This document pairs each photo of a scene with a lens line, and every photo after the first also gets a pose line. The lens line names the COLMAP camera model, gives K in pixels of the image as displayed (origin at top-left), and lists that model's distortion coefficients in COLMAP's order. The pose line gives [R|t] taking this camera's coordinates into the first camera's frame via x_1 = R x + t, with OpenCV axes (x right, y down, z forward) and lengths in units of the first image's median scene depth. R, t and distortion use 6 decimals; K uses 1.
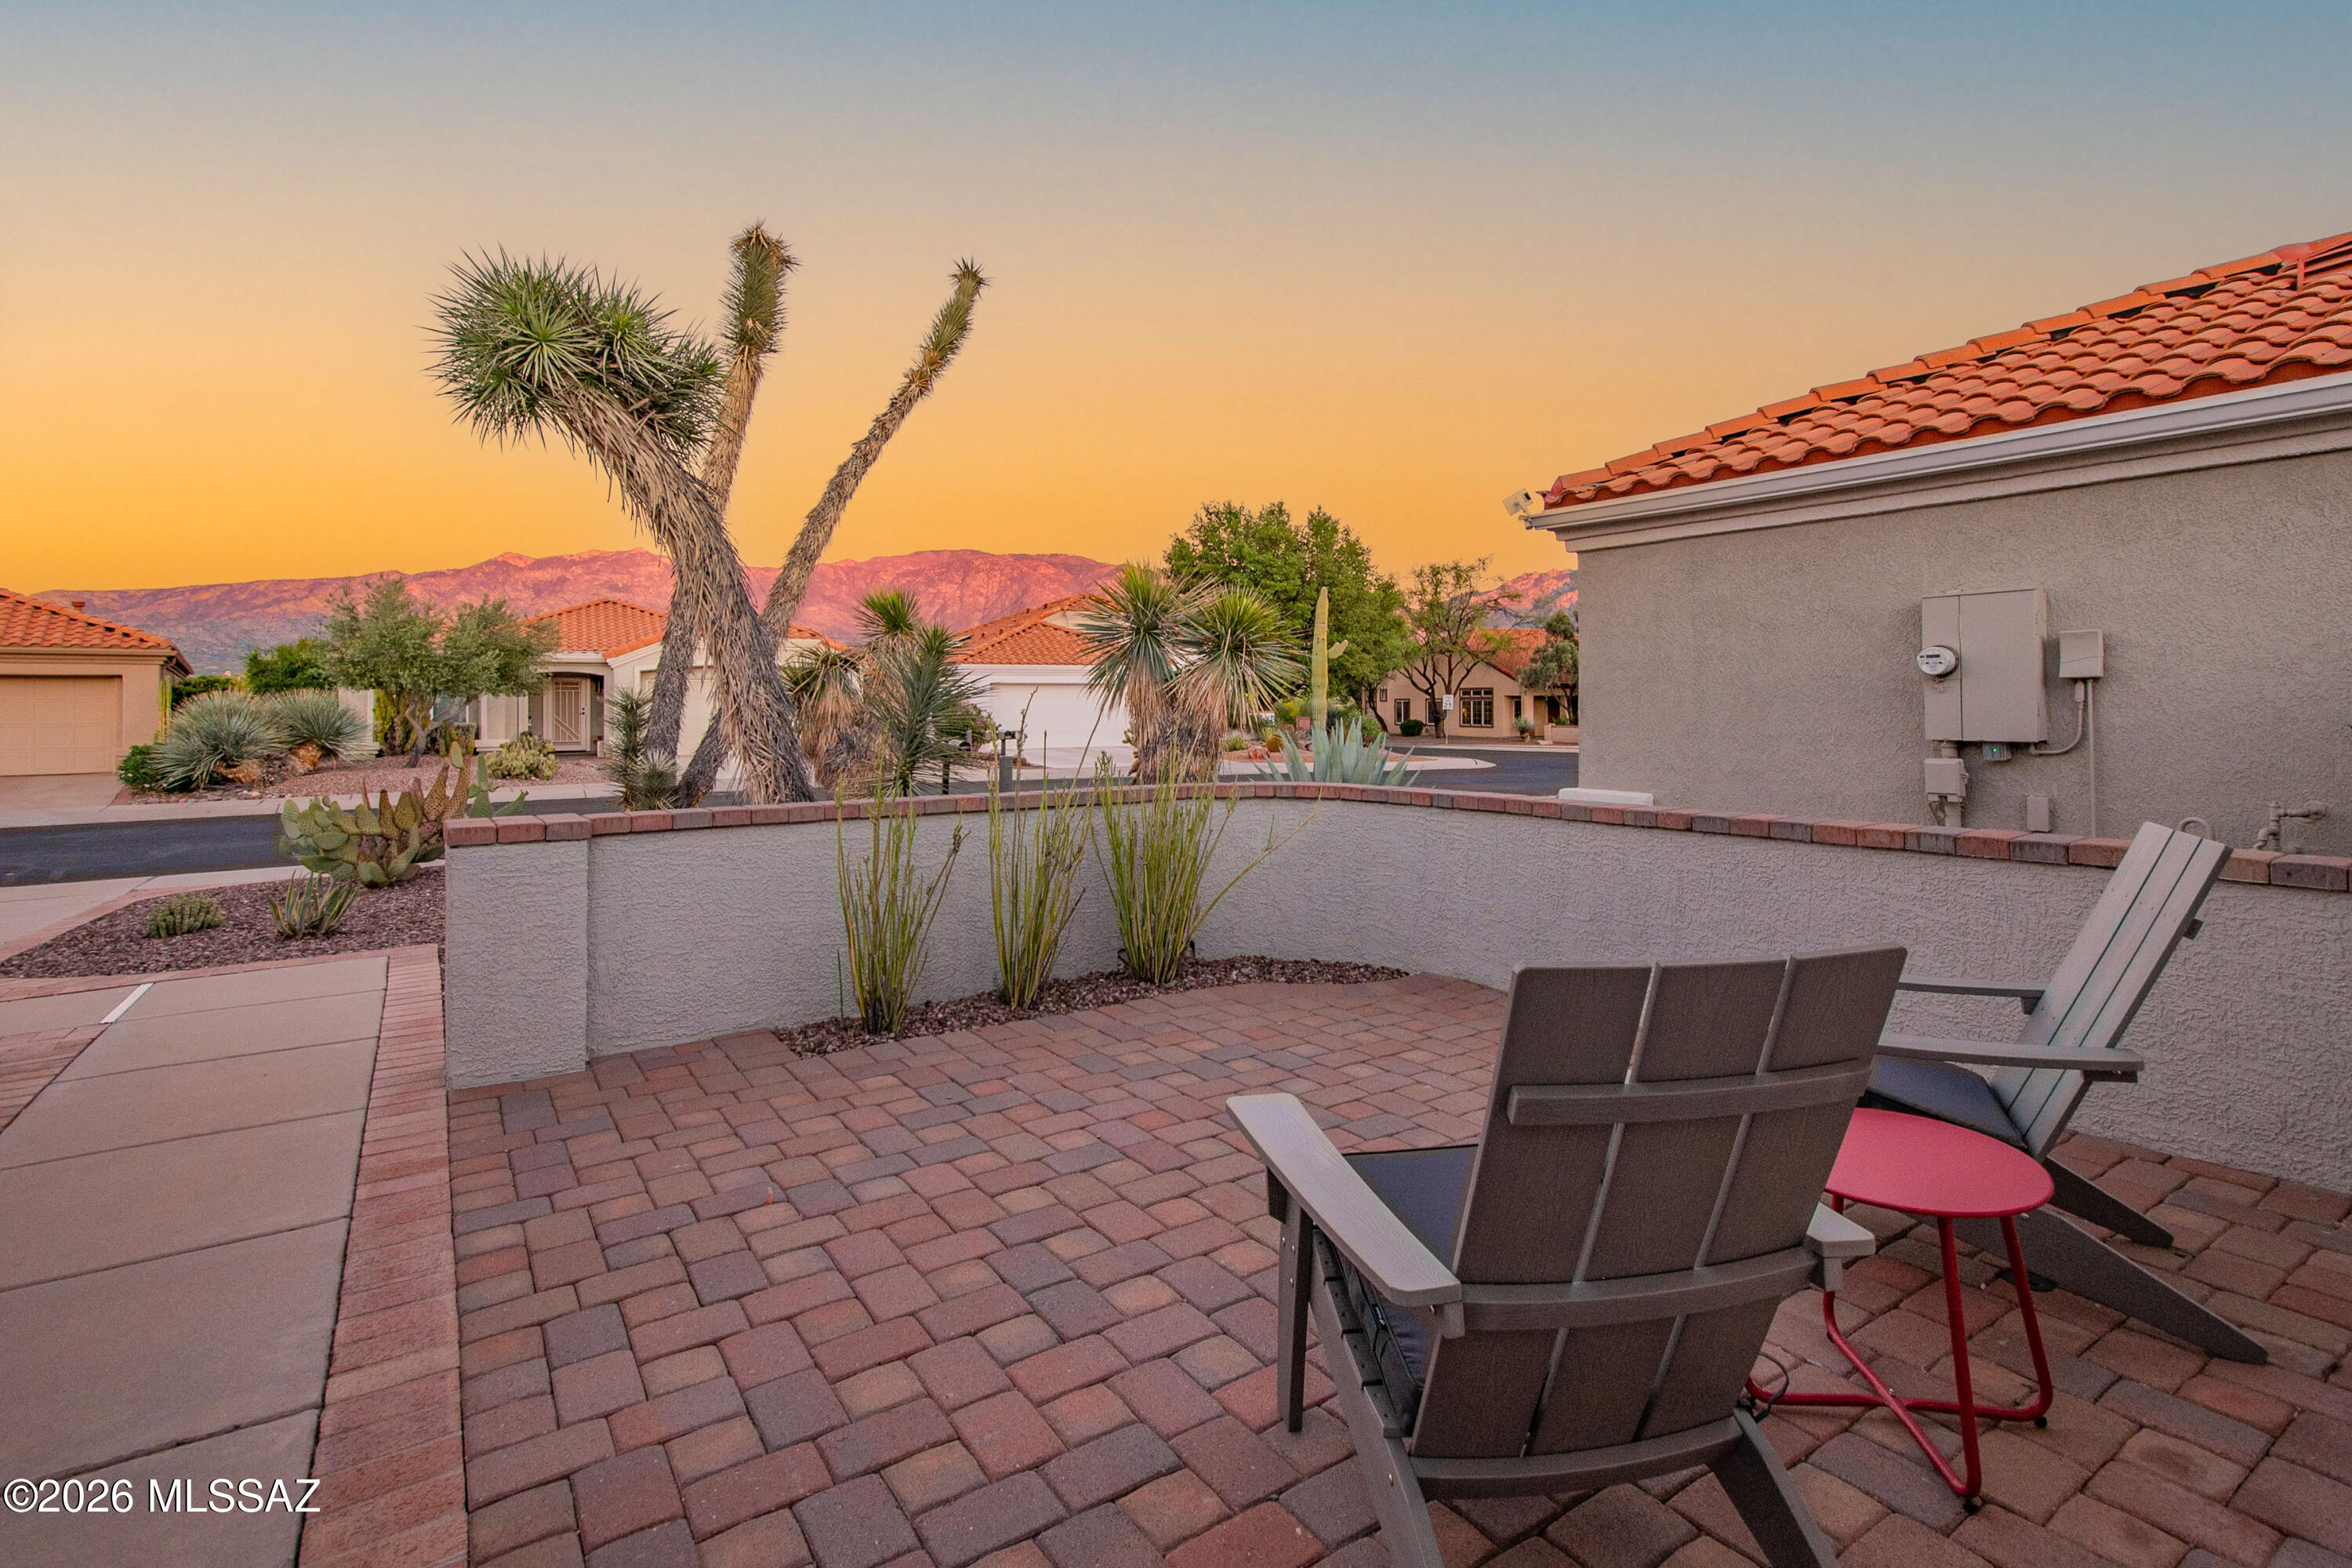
lens RADIAL K [[1044.4, 0, 1184.8], [0, 1044.4, 715.0], [0, 0, 1]] dist [0.011237, -0.001159]
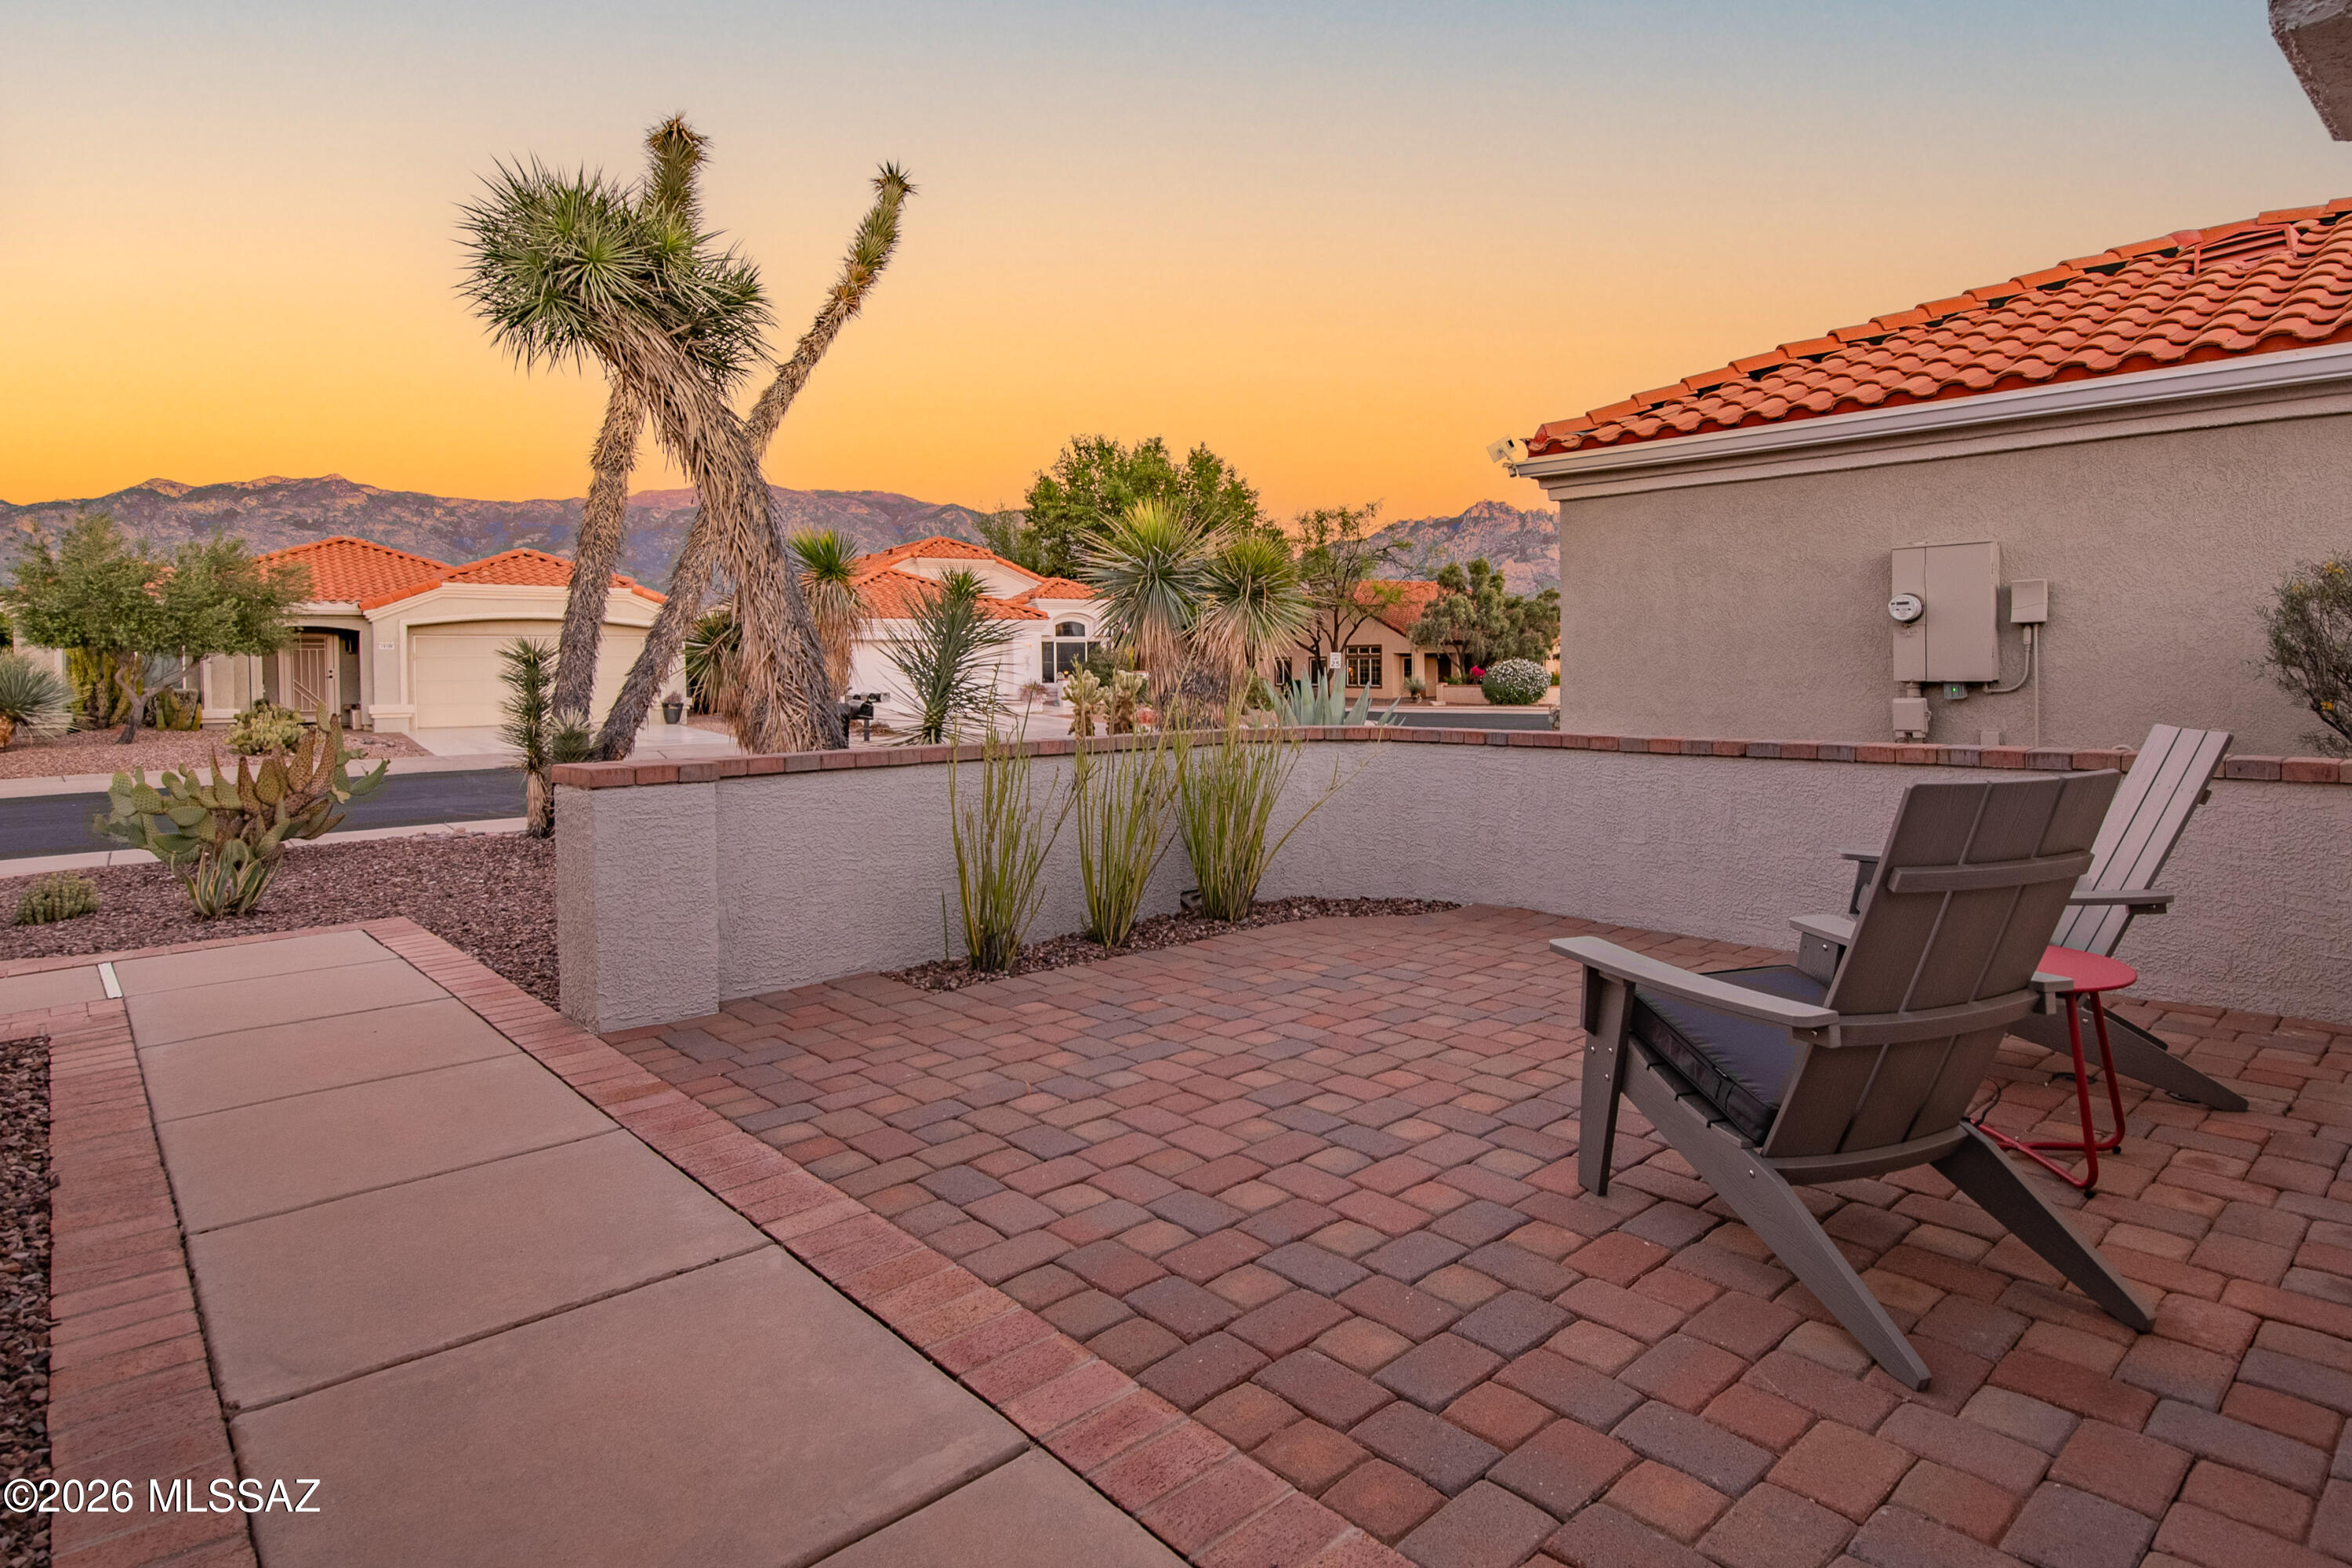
lens RADIAL K [[1190.3, 0, 1179.2], [0, 1190.3, 710.4], [0, 0, 1]] dist [0.014705, -0.010075]
pose [[0.990176, -0.009944, 0.139476, -0.205290], [0.006252, 0.999619, 0.026883, 0.017120], [-0.139690, -0.025747, 0.989861, -0.119702]]
